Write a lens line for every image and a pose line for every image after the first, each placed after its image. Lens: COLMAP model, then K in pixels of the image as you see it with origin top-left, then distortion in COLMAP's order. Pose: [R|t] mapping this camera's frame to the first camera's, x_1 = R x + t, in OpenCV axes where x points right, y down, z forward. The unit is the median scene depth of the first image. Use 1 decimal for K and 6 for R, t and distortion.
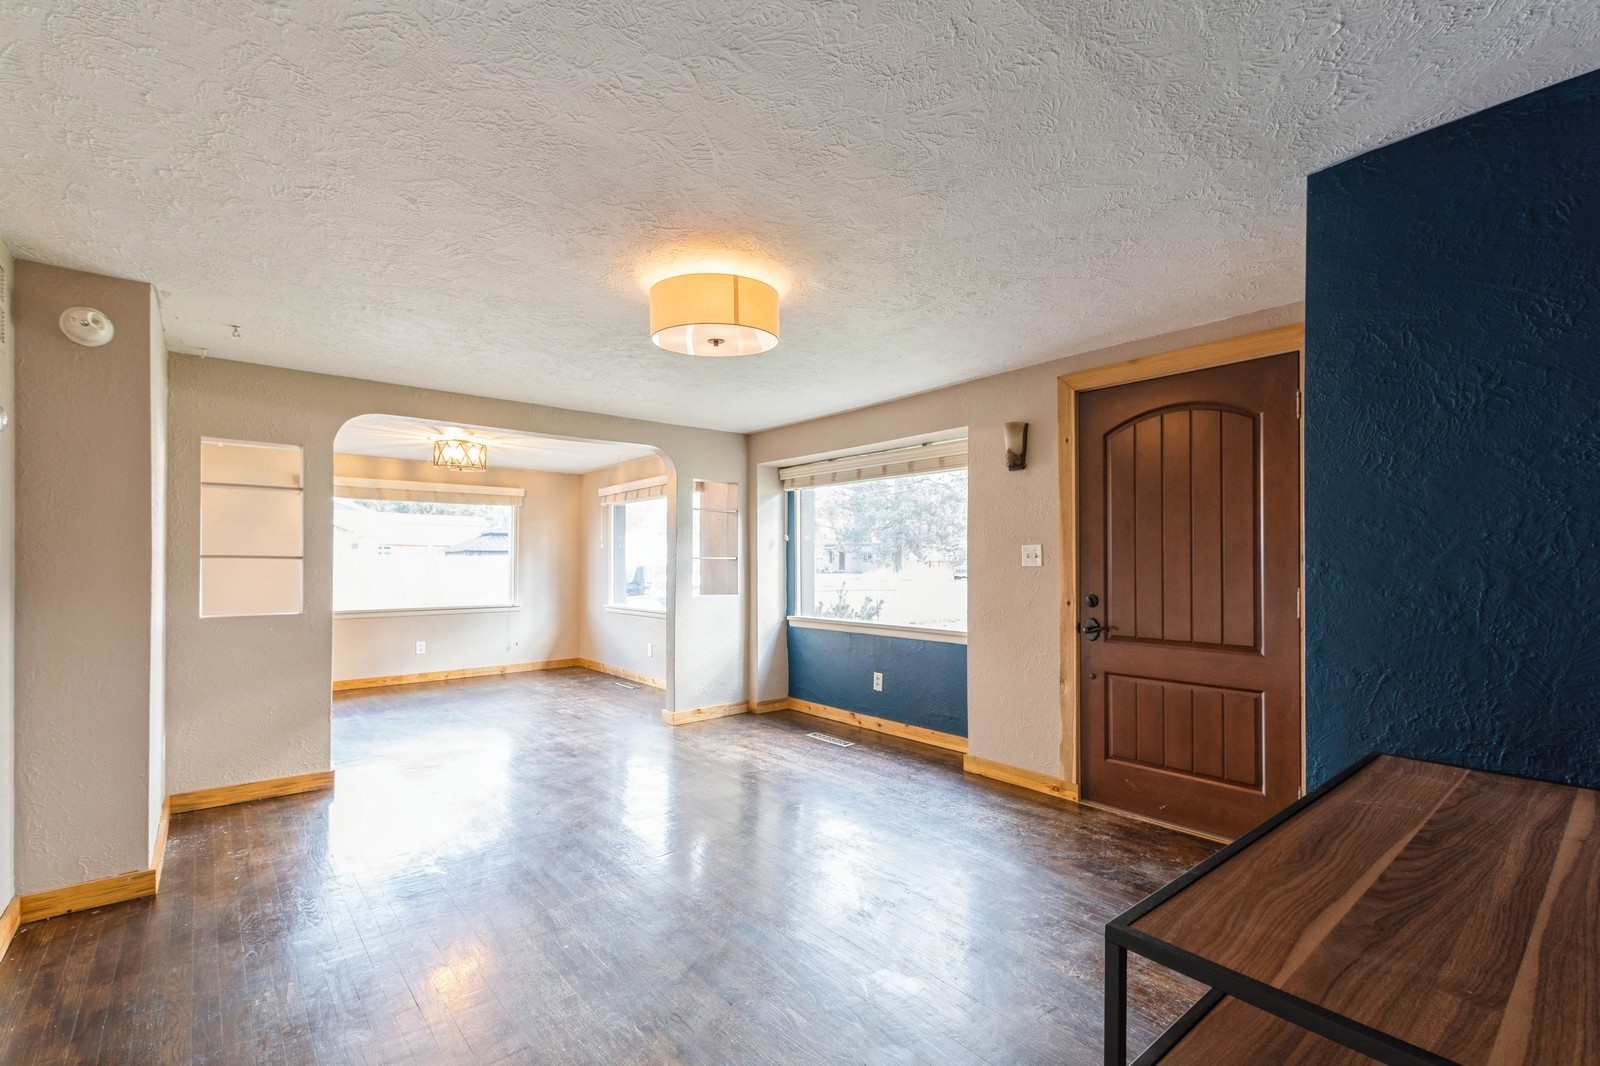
lens RADIAL K [[692.2, 0, 801.4], [0, 692.2, 554.9], [0, 0, 1]] dist [0.006285, -0.000105]
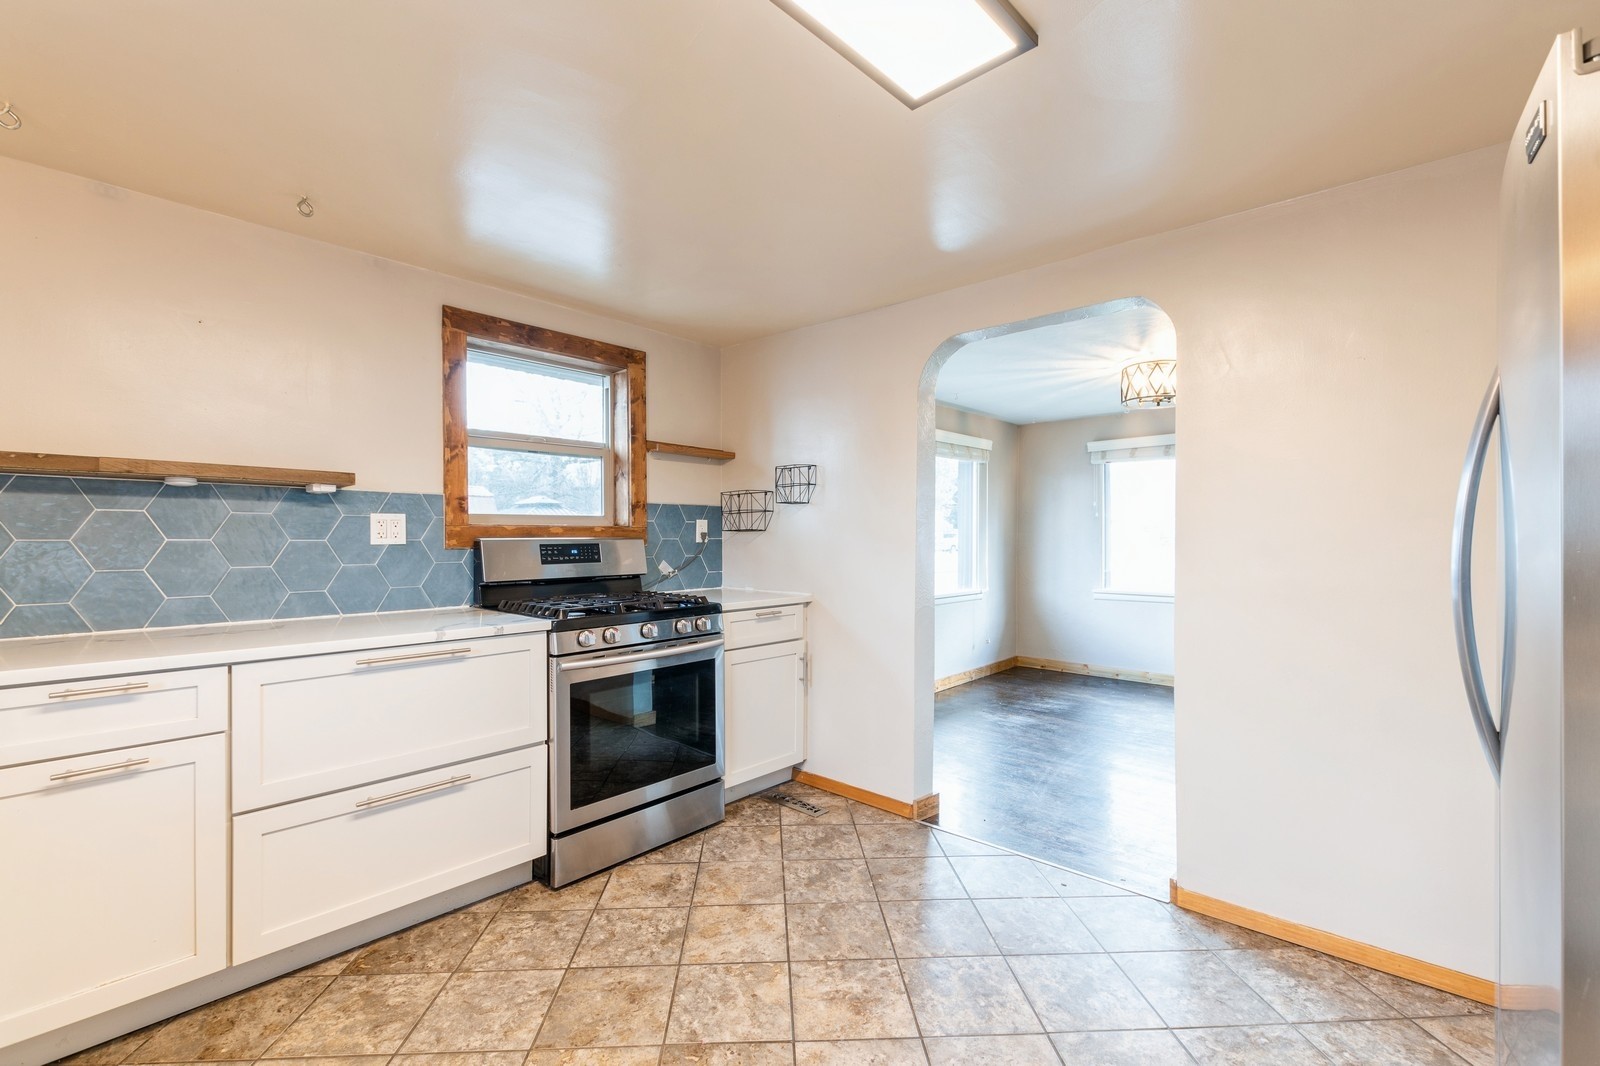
lens RADIAL K [[695.1, 0, 800.0], [0, 695.1, 533.0], [0, 0, 1]] dist [0.003338, -0.000454]
pose [[0.991438, 0.001128, 0.130574, -1.294404], [-0.002158, 0.999968, 0.007749, 0.004758], [-0.130561, -0.007965, 0.991408, 0.495384]]
